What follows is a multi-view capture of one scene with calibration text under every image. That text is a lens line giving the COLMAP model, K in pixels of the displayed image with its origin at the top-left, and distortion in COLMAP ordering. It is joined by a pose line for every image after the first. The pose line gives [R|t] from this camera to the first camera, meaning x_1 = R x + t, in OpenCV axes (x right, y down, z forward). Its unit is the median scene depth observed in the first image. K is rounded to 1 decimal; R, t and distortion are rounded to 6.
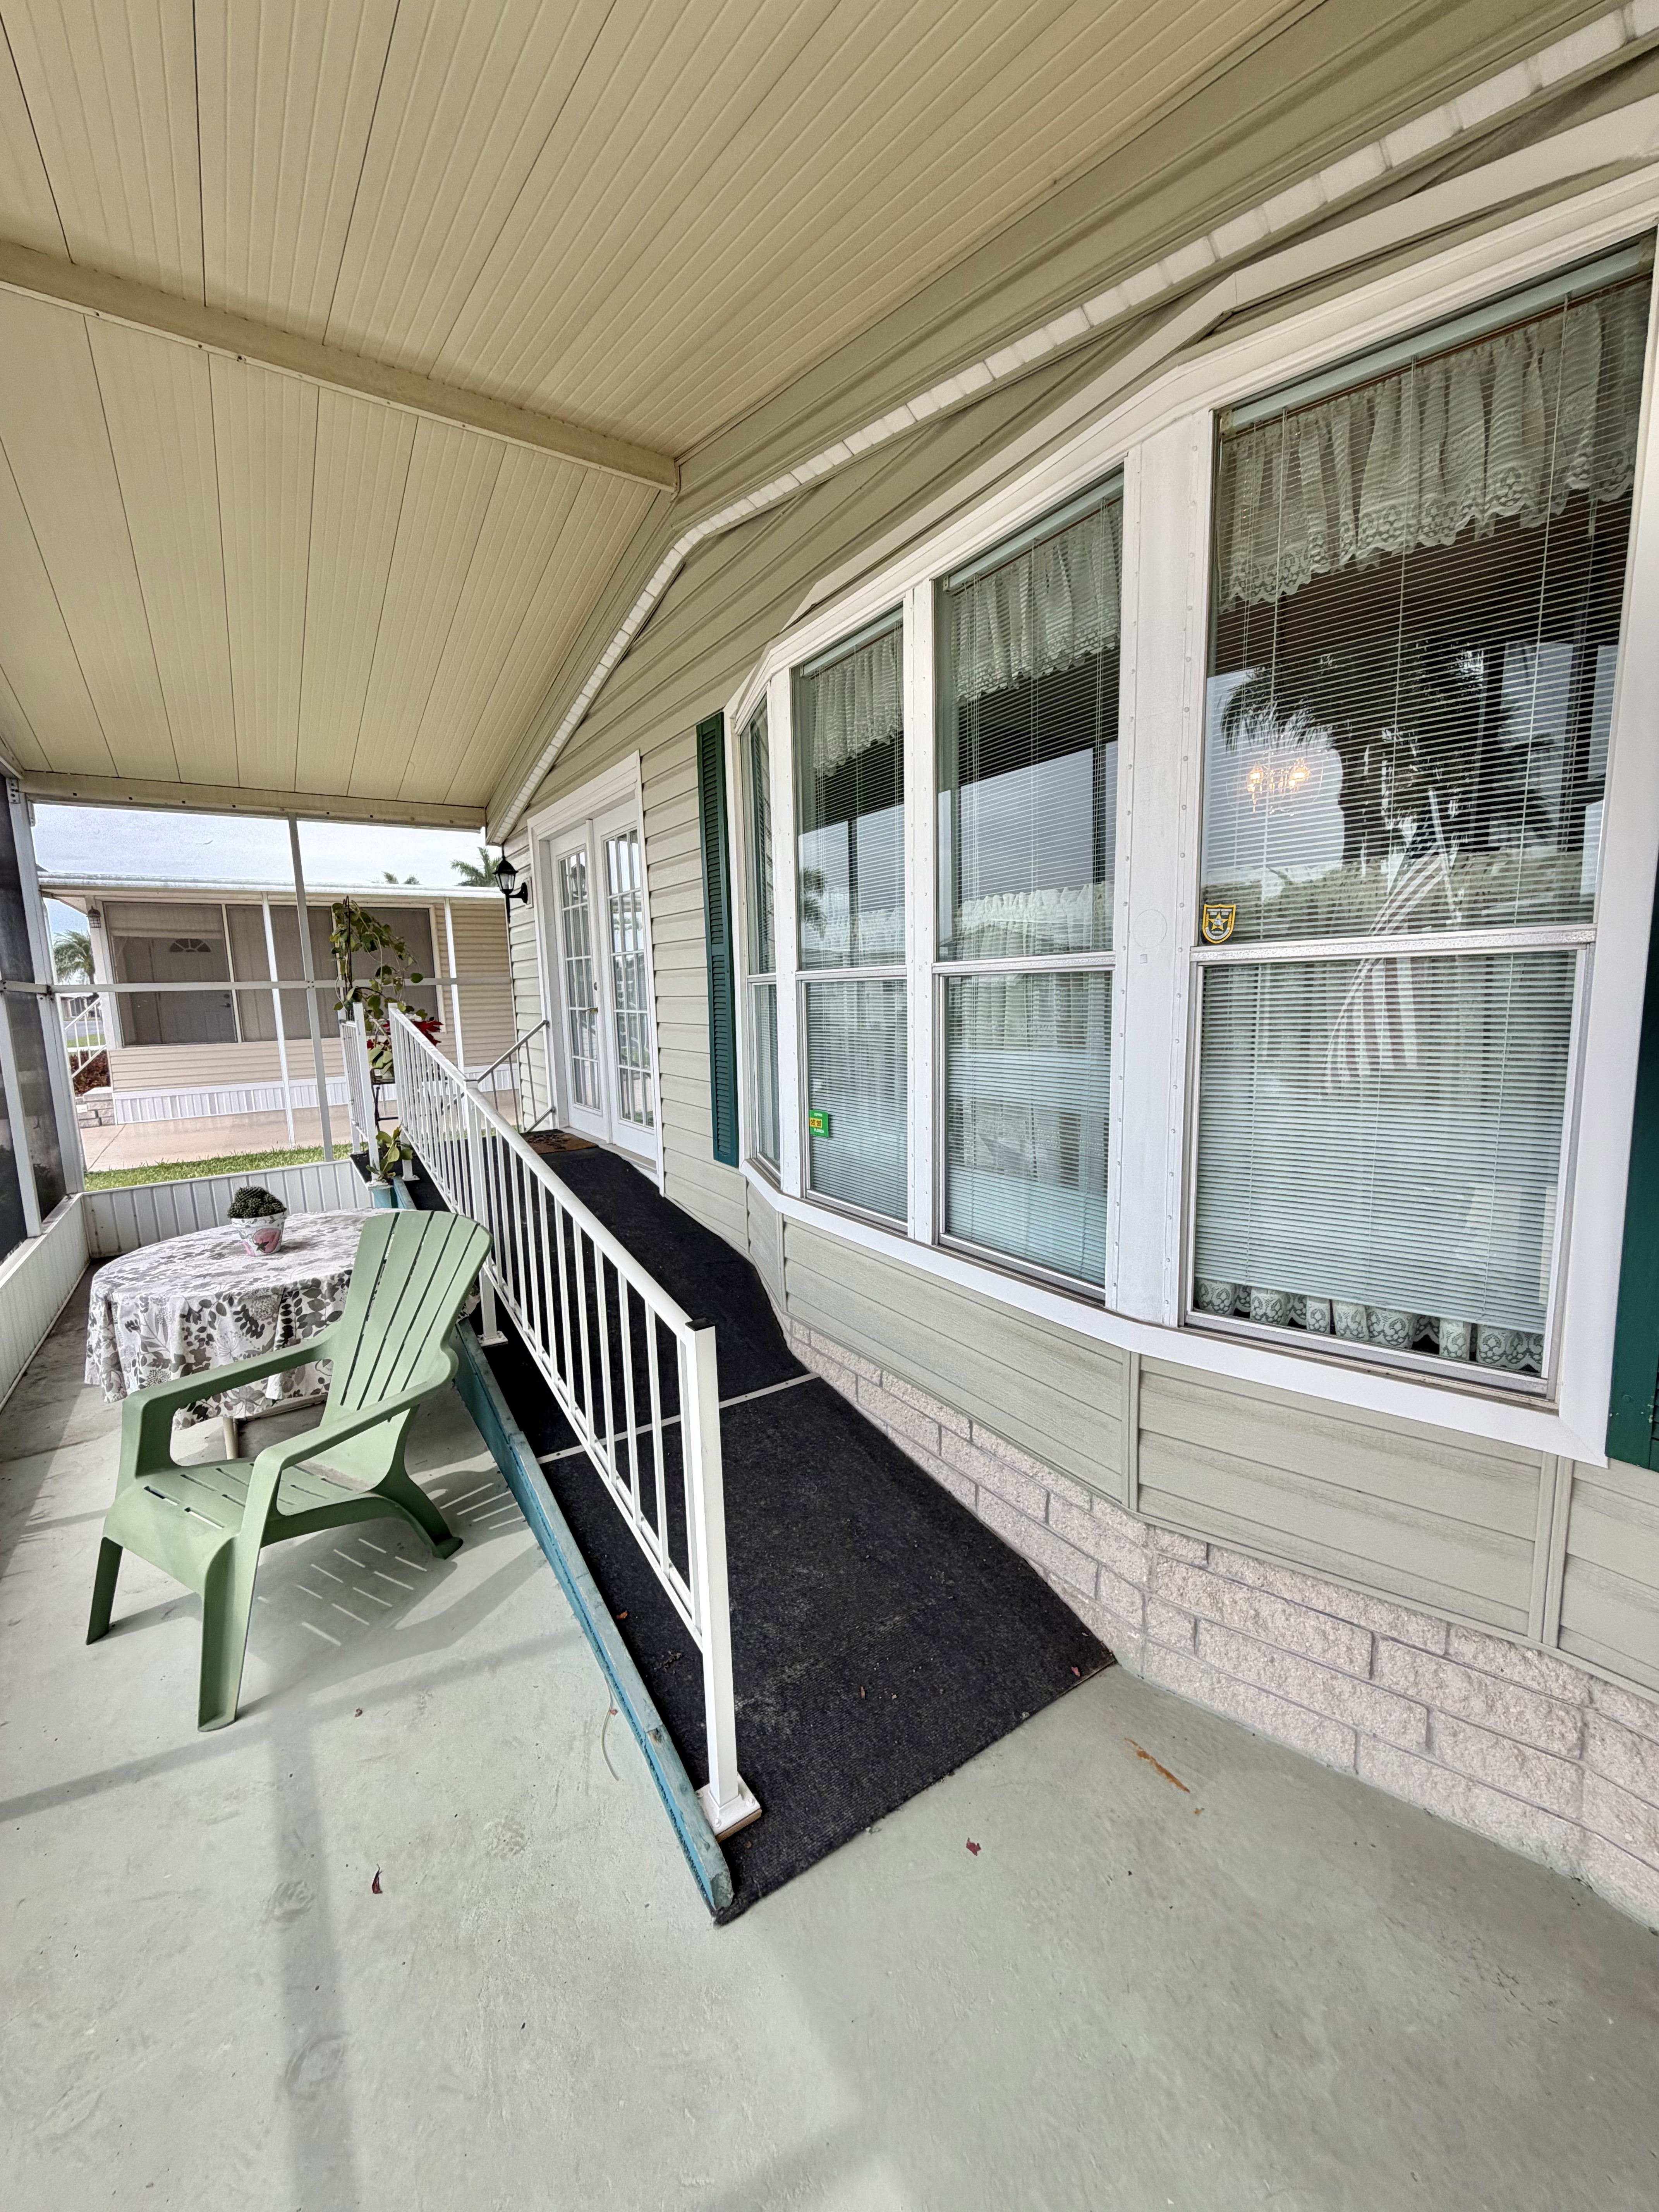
lens RADIAL K [[870.8, 0, 829.5], [0, 870.8, 1106.0], [0, 0, 1]] dist [-0.000635, -0.000033]
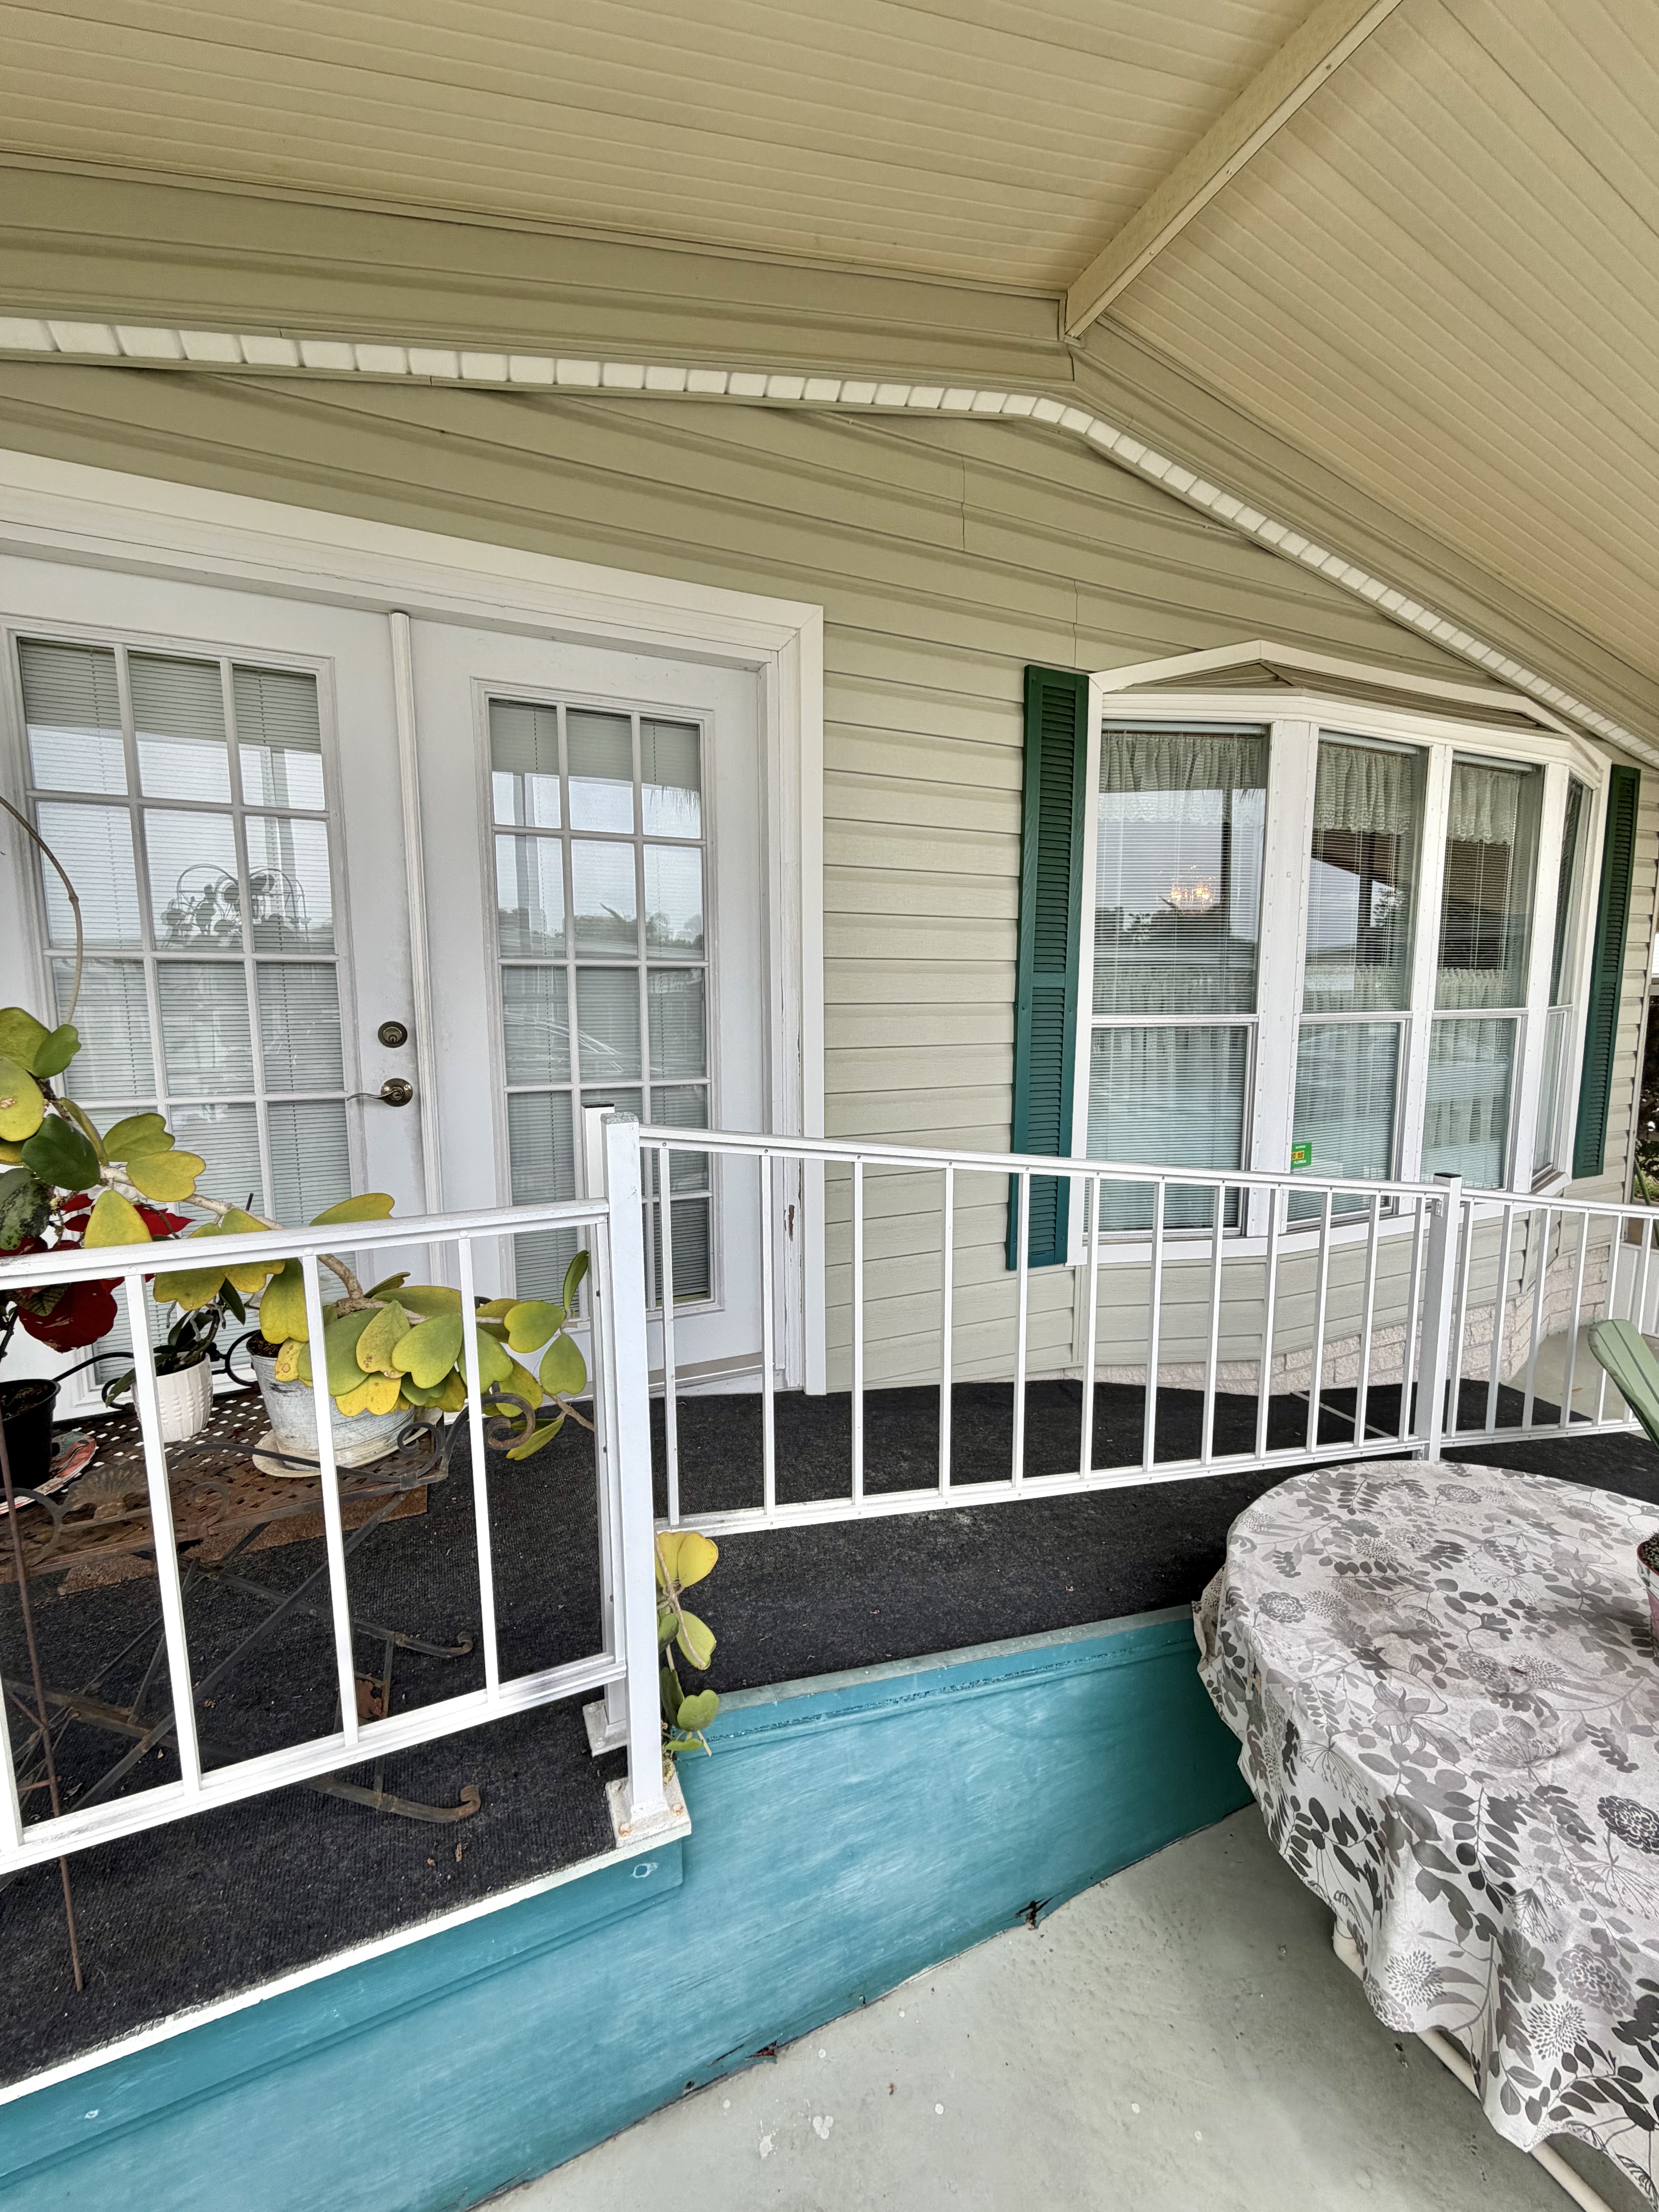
lens RADIAL K [[870.8, 0, 829.5], [0, 870.8, 1106.0], [0, 0, 1]] dist [-0.000635, -0.000033]
pose [[0.169261, -0.053905, 0.984096, -0.962079], [0.159463, 0.986845, 0.026629, -0.146845], [-0.972585, 0.152420, 0.175630, 1.190496]]
